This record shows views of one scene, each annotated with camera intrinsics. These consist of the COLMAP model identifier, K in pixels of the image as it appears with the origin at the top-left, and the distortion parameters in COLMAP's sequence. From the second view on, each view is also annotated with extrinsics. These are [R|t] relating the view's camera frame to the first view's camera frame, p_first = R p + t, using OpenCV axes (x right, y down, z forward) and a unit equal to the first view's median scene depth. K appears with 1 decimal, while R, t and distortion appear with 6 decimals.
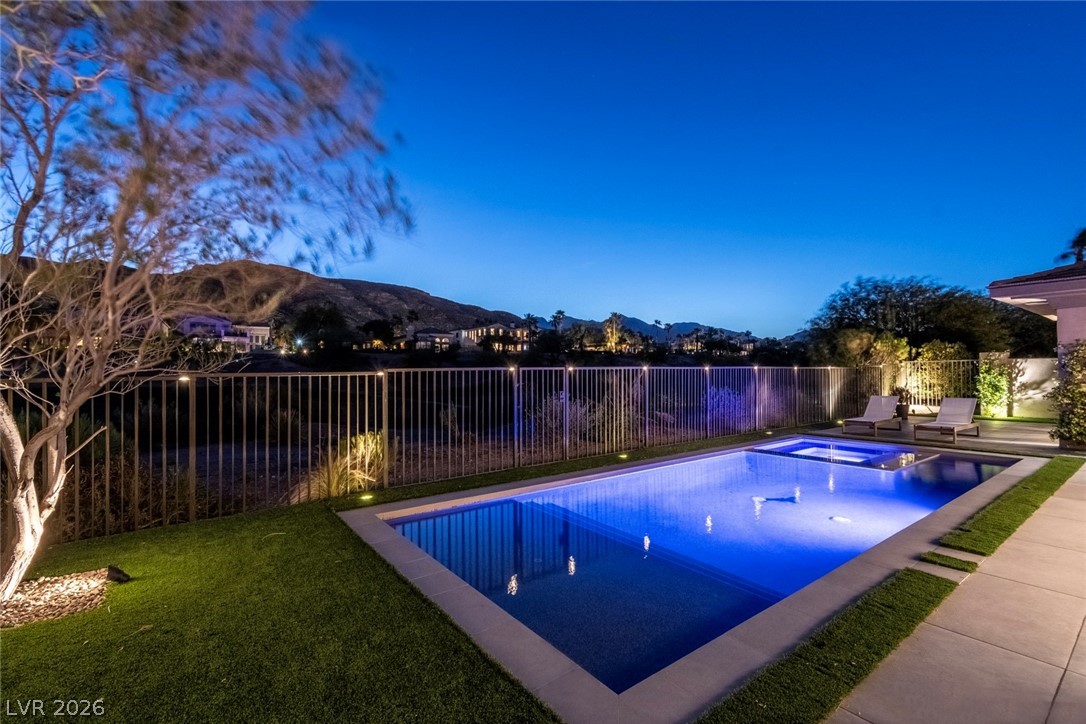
lens RADIAL K [[484.8, 0, 523.3], [0, 484.8, 379.4], [0, 0, 1]] dist [0.006357, -0.003080]
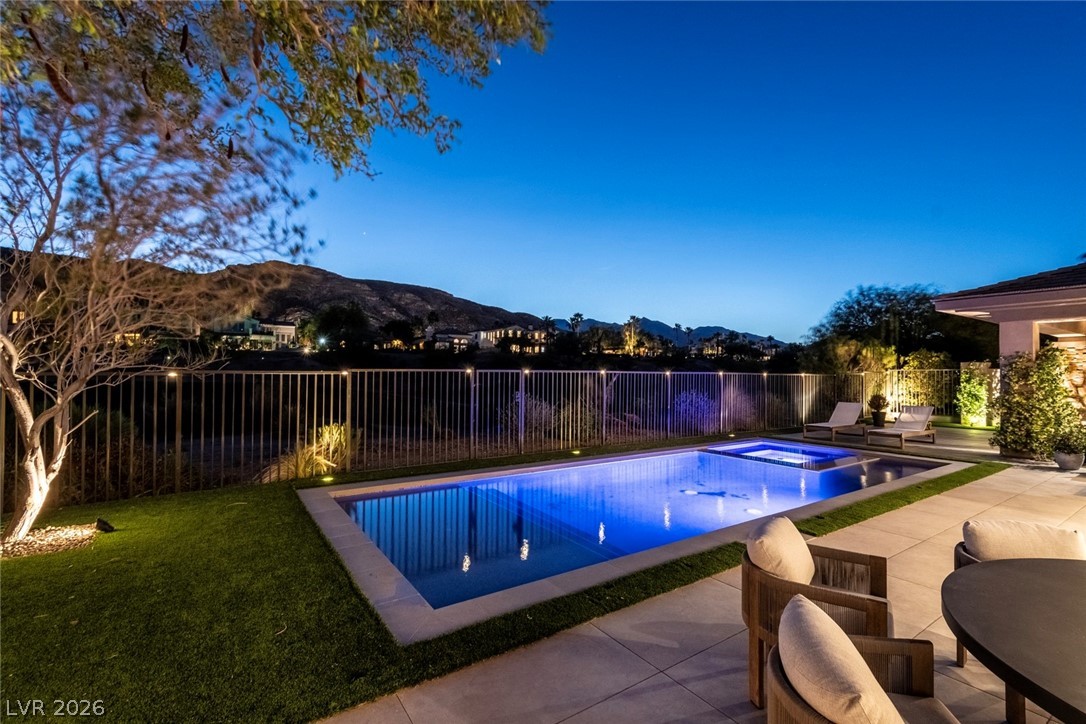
lens RADIAL K [[484.8, 0, 523.2], [0, 484.8, 382.0], [0, 0, 1]] dist [0.006357, -0.003080]
pose [[0.998776, 0.017417, -0.046286, 0.117195], [-0.017327, 0.999847, 0.002345, -0.000592], [0.046320, -0.001541, 0.998925, -0.084170]]
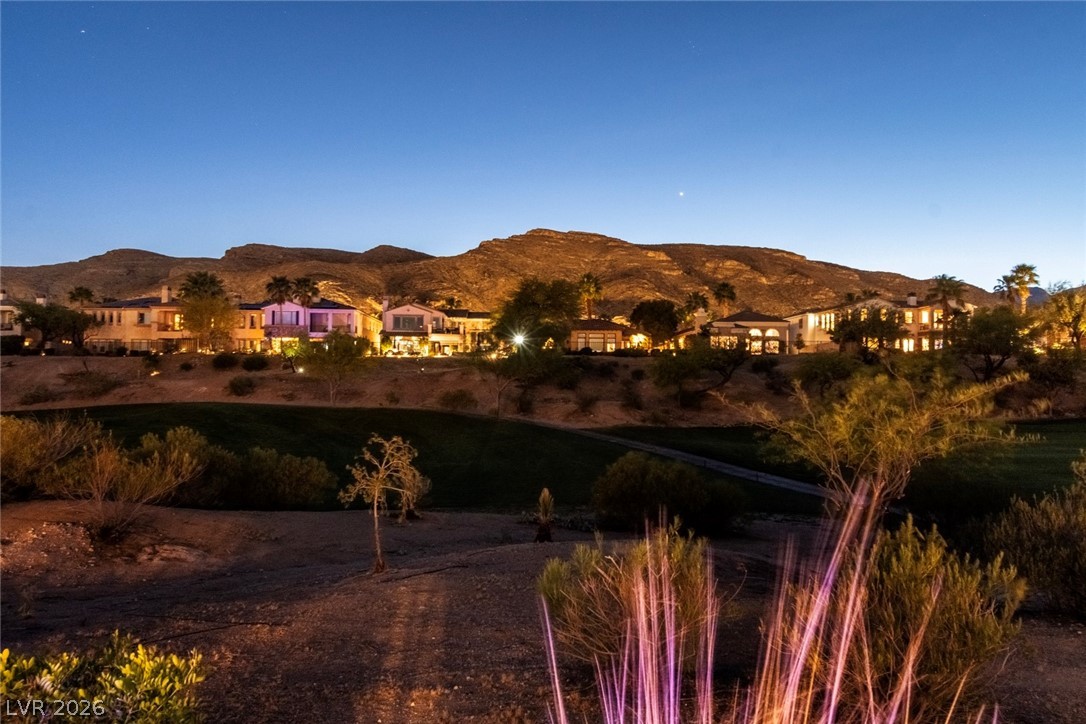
lens RADIAL K [[763.3, 0, 550.3], [0, 763.3, 397.2], [0, 0, 1]] dist [0.019779, 0.004681]
pose [[0.859696, 0.021787, -0.510342, 0.695390], [-0.022852, 0.999730, 0.004184, -0.059538], [0.510295, 0.008065, 0.859962, 1.298456]]
